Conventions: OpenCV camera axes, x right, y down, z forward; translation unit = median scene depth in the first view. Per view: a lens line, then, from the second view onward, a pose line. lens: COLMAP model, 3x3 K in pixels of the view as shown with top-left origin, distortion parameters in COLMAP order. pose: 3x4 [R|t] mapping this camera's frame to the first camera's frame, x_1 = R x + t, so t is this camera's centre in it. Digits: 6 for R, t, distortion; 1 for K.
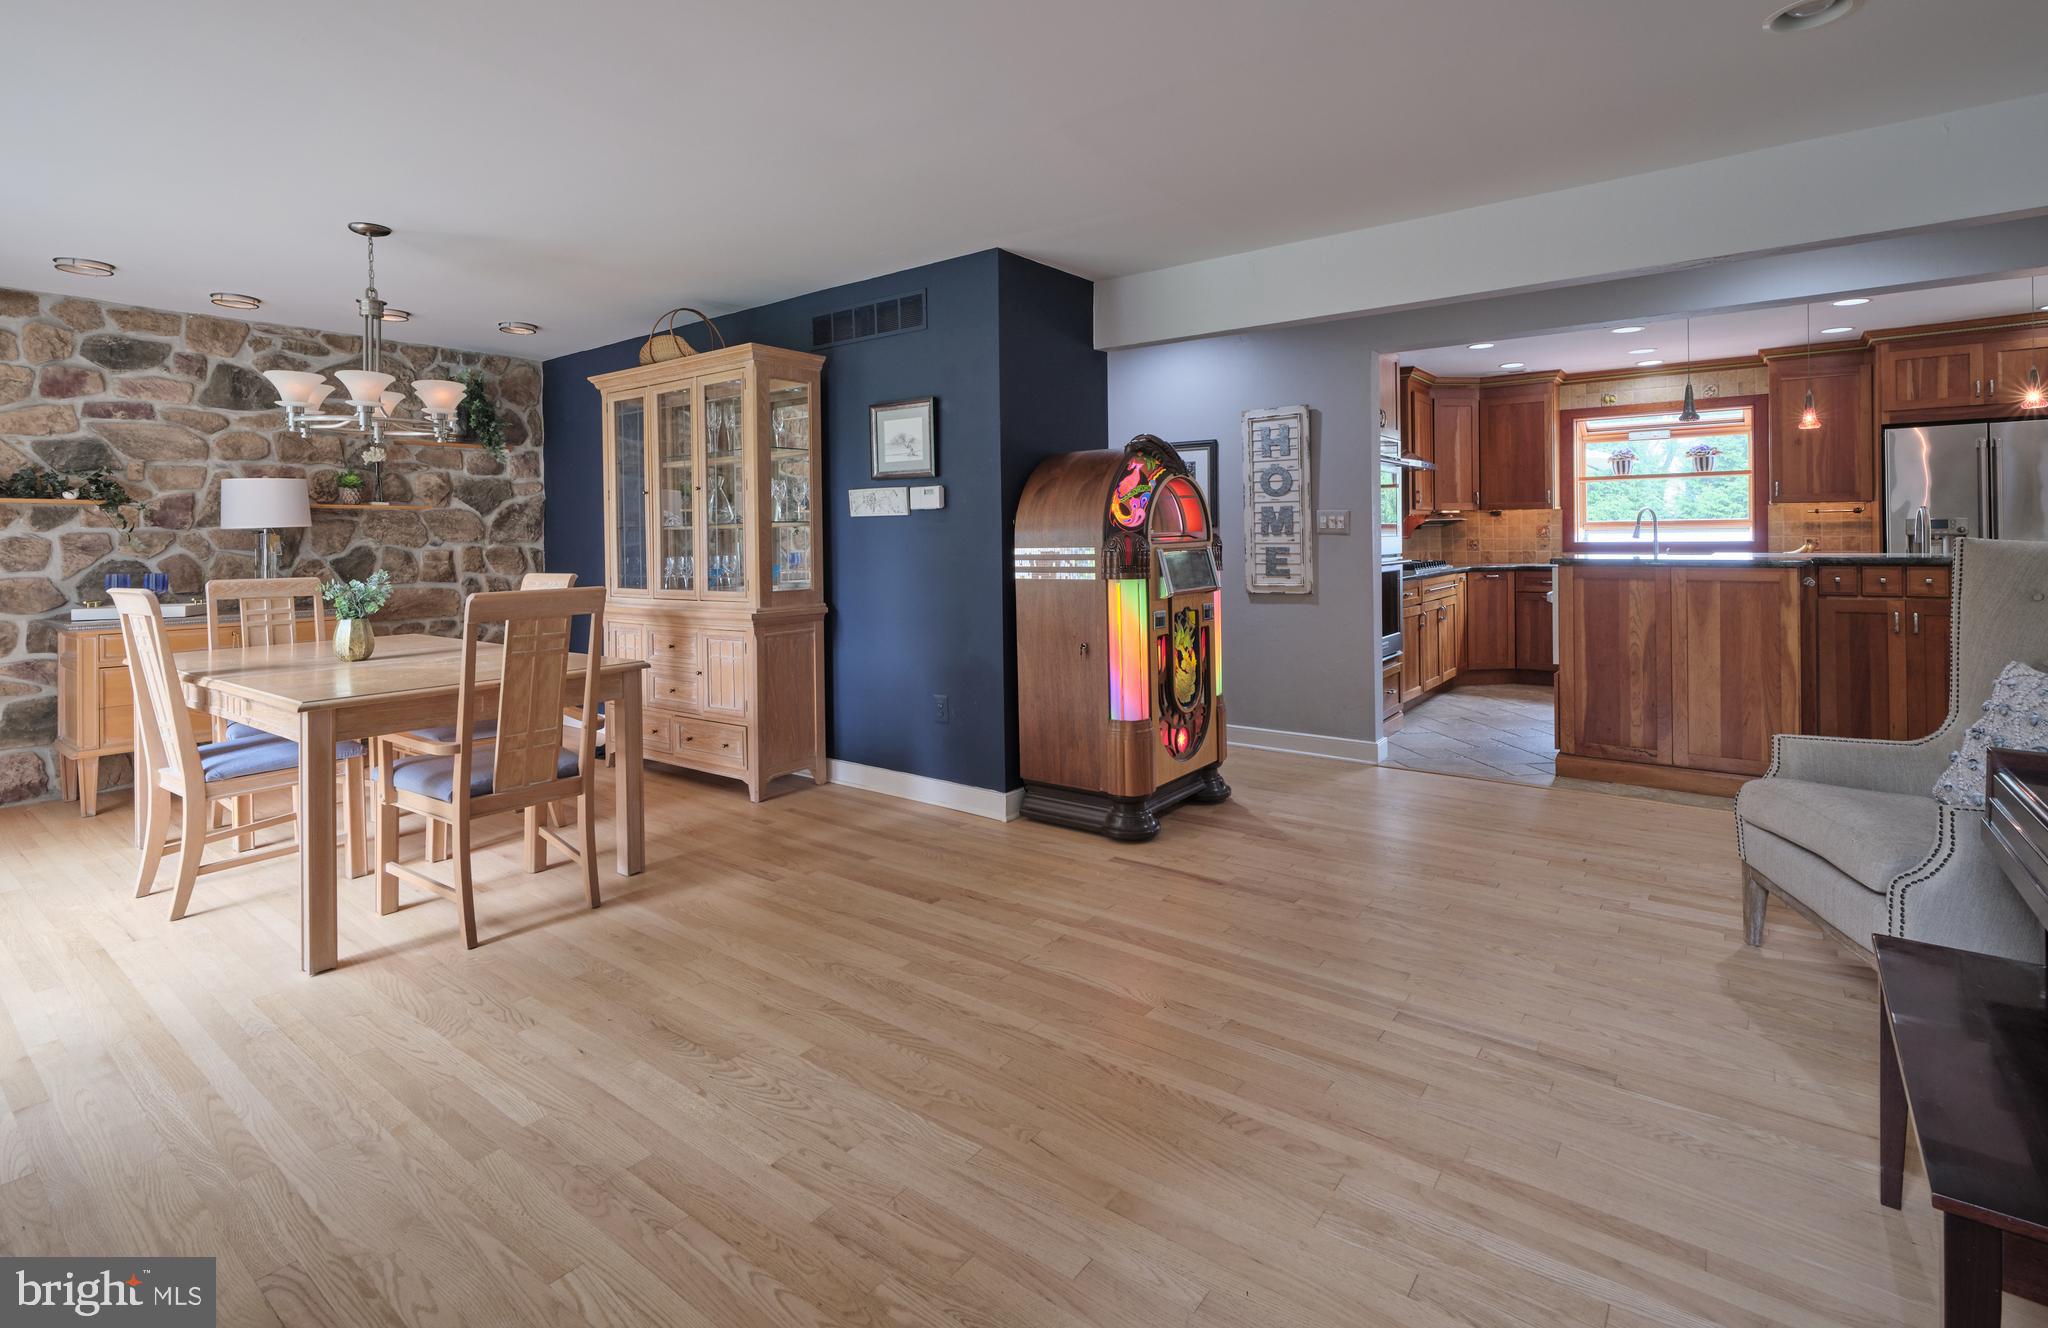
lens RADIAL K [[957.2, 0, 1021.4], [0, 957.2, 533.8], [0, 0, 1]] dist [0.002991, 0.000643]
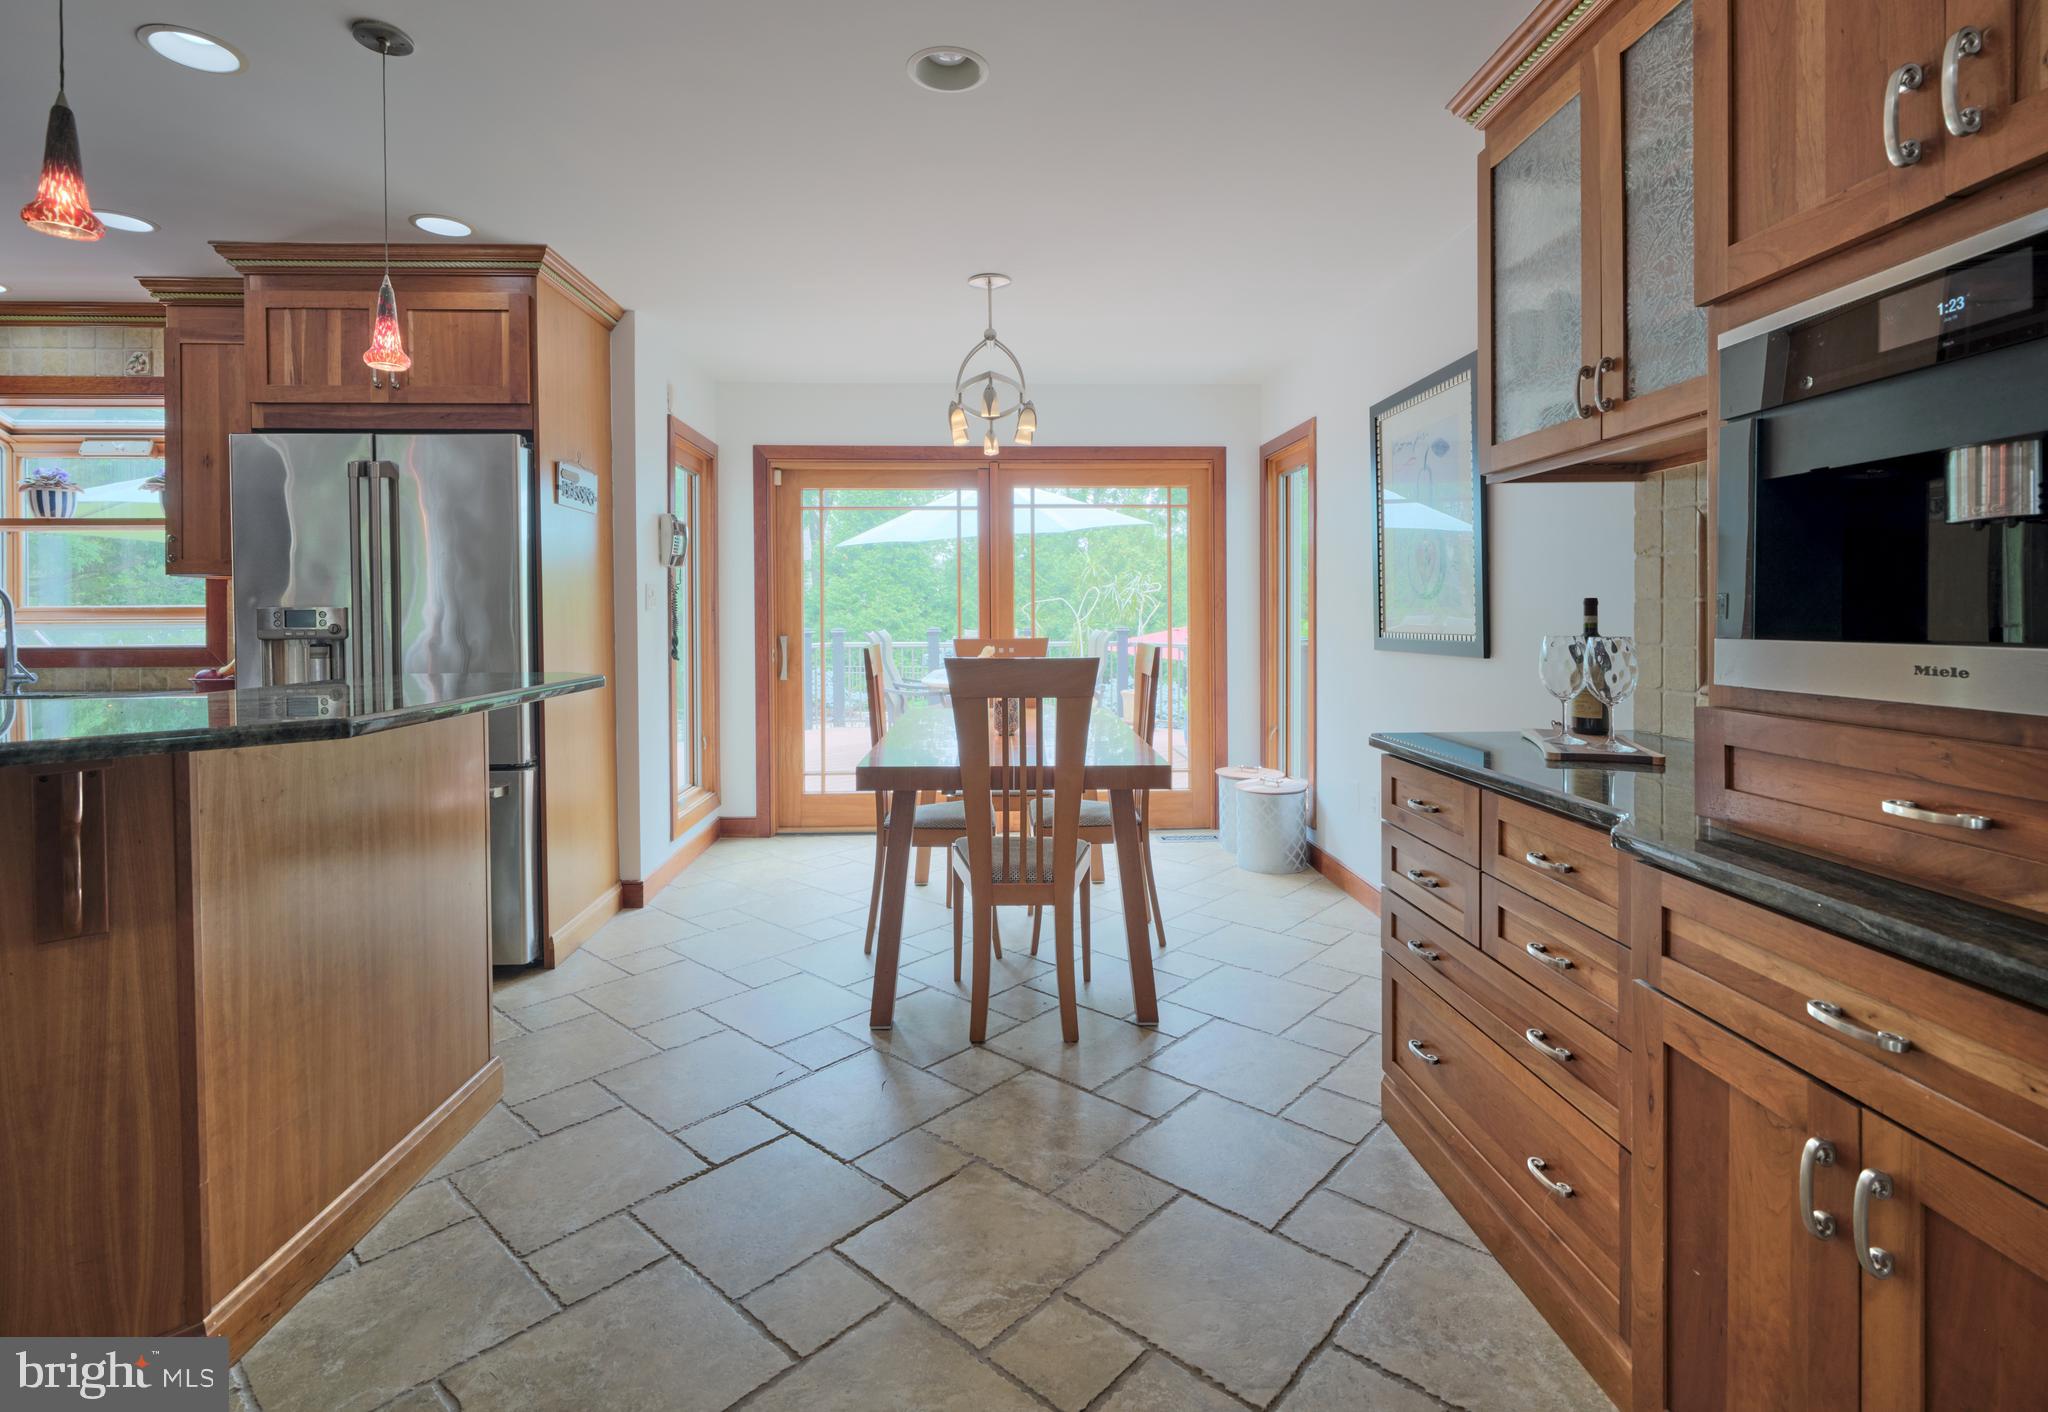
lens RADIAL K [[973.9, 0, 1024.7], [0, 973.9, 623.7], [0, 0, 1]] dist [-0.000238, 0.000782]
pose [[0.762863, 0.003072, 0.646553, 0.849161], [-0.005295, 0.999985, 0.001496, -0.009331], [-0.646538, -0.004564, 0.762868, 0.309146]]
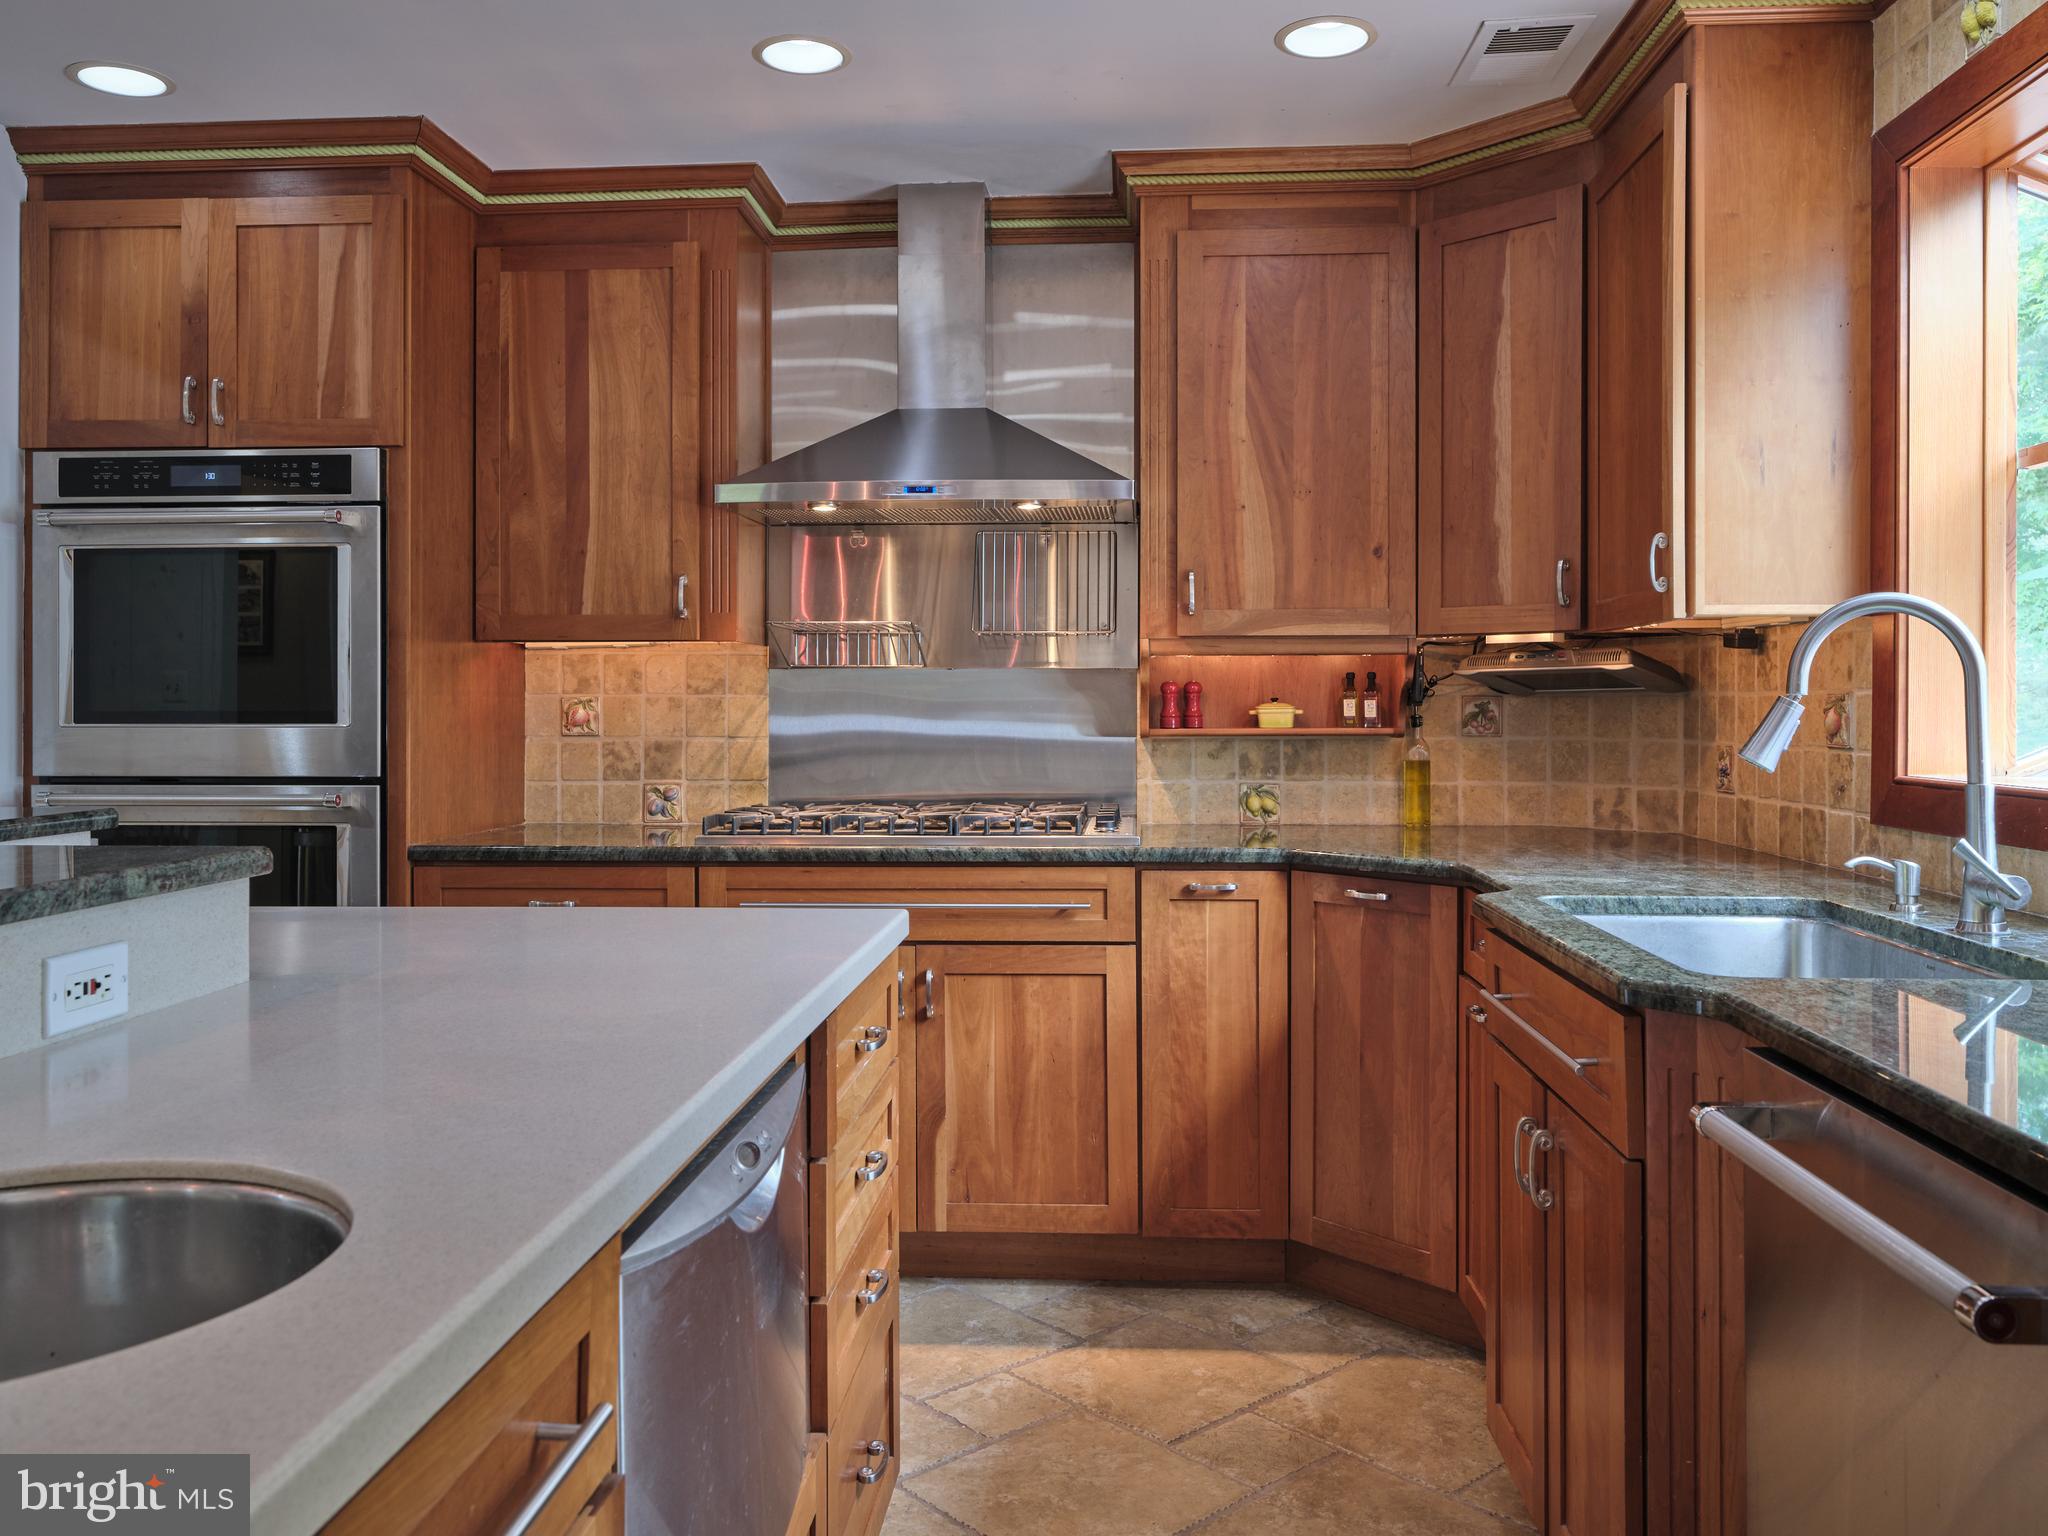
lens RADIAL K [[1608.1, 0, 1024.0], [0, 1608.1, 706.7], [0, 0, 1]] dist [-0.005837, -0.002690]
pose [[0.553778, 0.014015, -0.832546, 0.928947], [-0.004906, 0.999896, 0.013569, -0.012417], [0.832650, -0.003430, 0.553789, 0.809928]]
